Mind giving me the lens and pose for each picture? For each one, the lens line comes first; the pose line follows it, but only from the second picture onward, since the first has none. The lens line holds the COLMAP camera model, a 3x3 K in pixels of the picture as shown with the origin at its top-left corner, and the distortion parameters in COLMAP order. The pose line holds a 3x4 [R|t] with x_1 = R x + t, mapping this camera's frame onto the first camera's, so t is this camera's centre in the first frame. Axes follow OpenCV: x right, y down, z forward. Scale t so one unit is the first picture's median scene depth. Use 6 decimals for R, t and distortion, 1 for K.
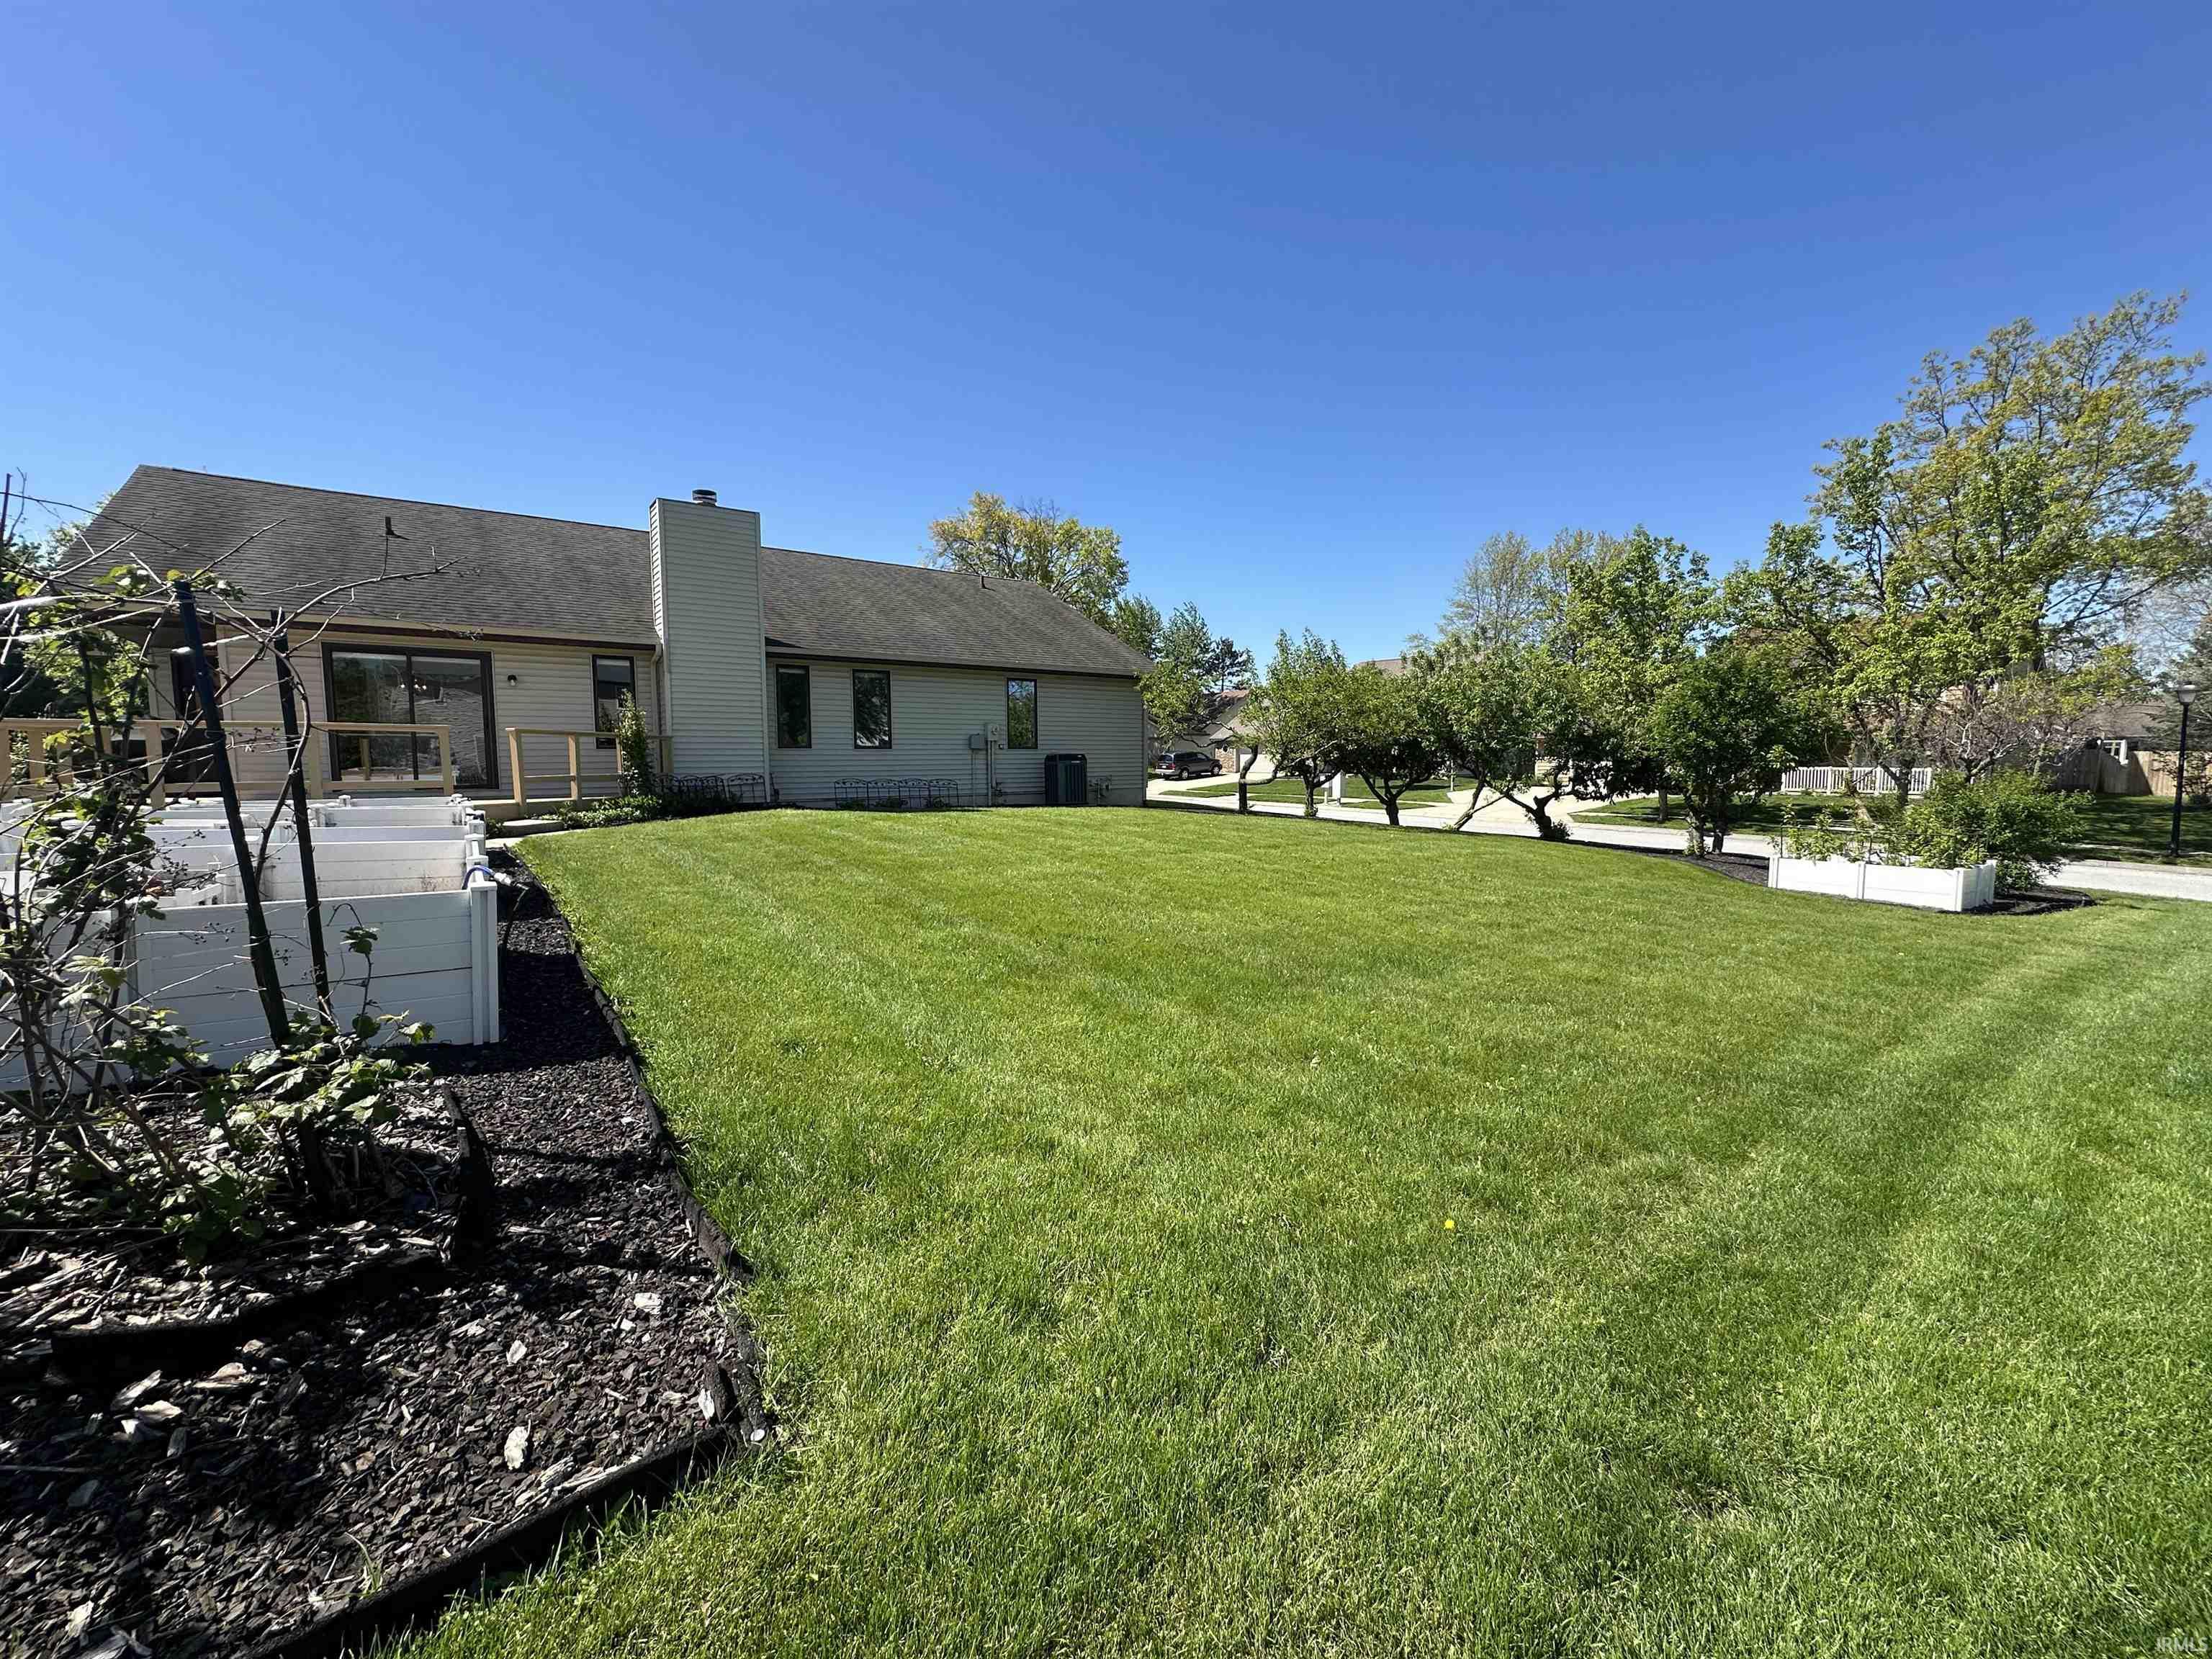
lens RADIAL K [[879.8, 0, 1101.7], [0, 879.8, 827.7], [0, 0, 1]] dist [-0.001496, -0.000164]
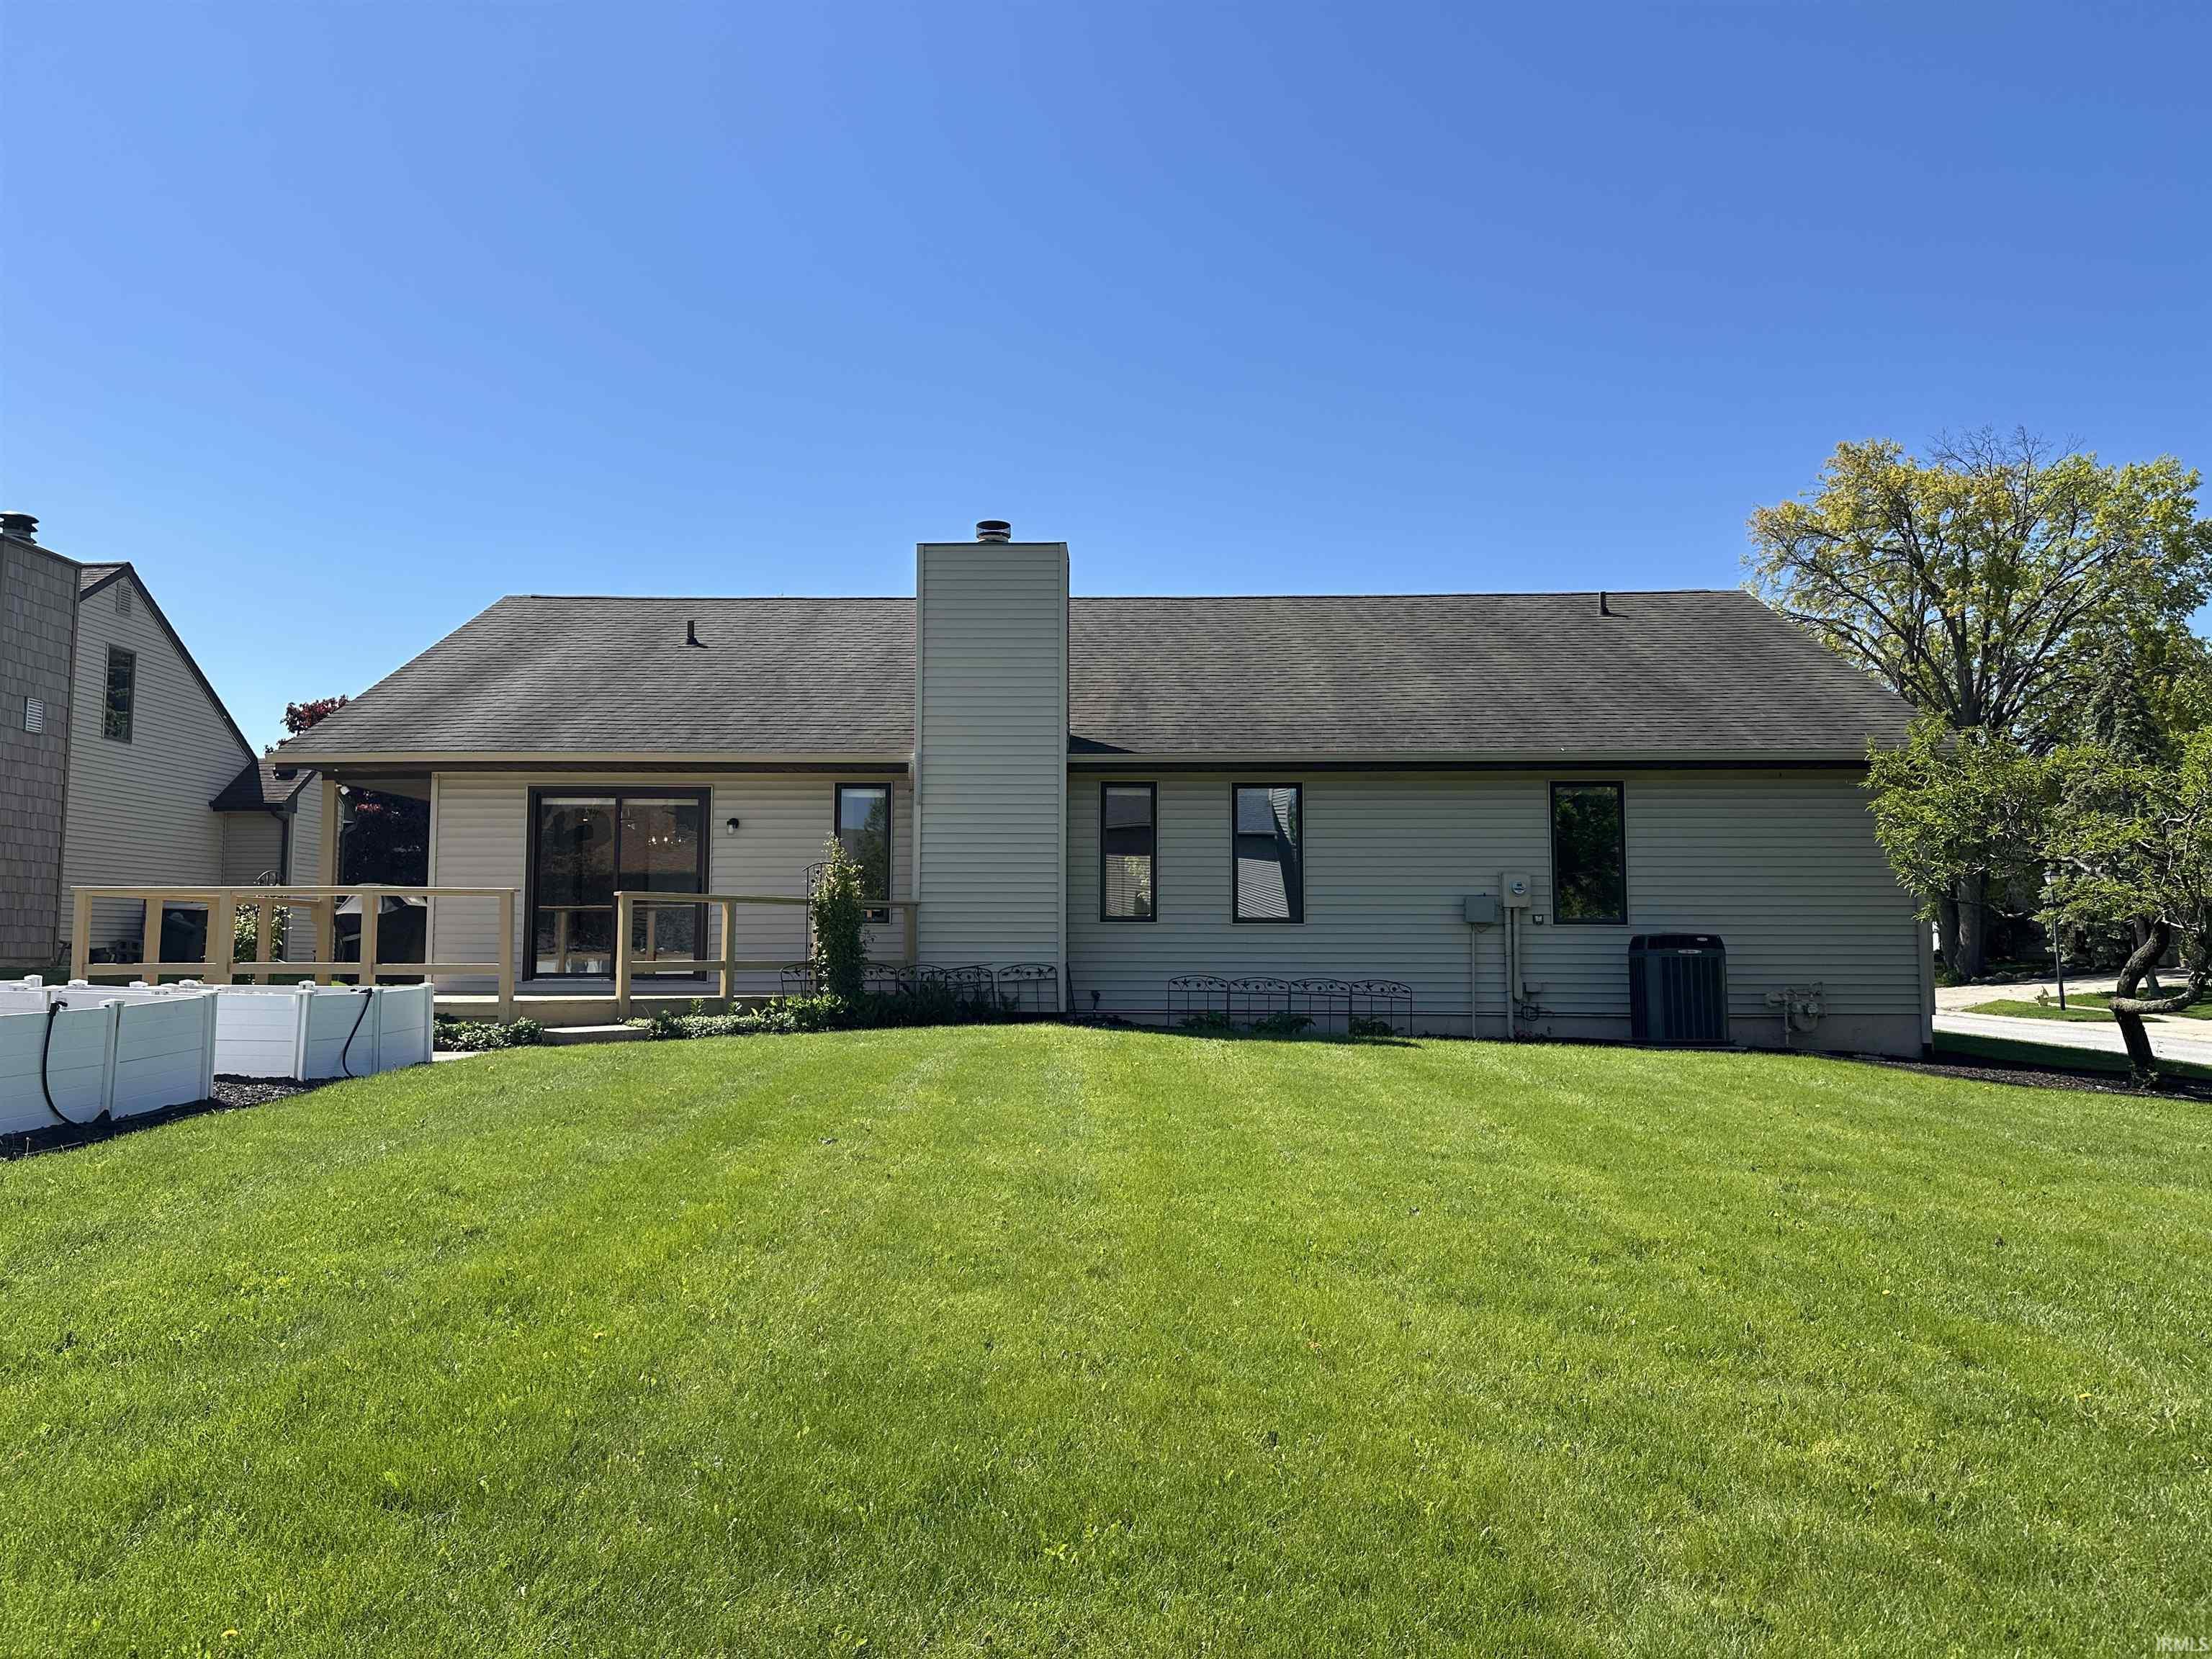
lens RADIAL K [[1545.5, 0, 1107.3], [0, 1545.5, 825.8], [0, 0, 1]] dist [0.056020, -0.072568]
pose [[0.789831, -0.042010, -0.611884, 0.267063], [-0.056166, 0.988505, -0.140368, -0.008515], [0.610747, 0.145234, 0.778393, 0.181884]]
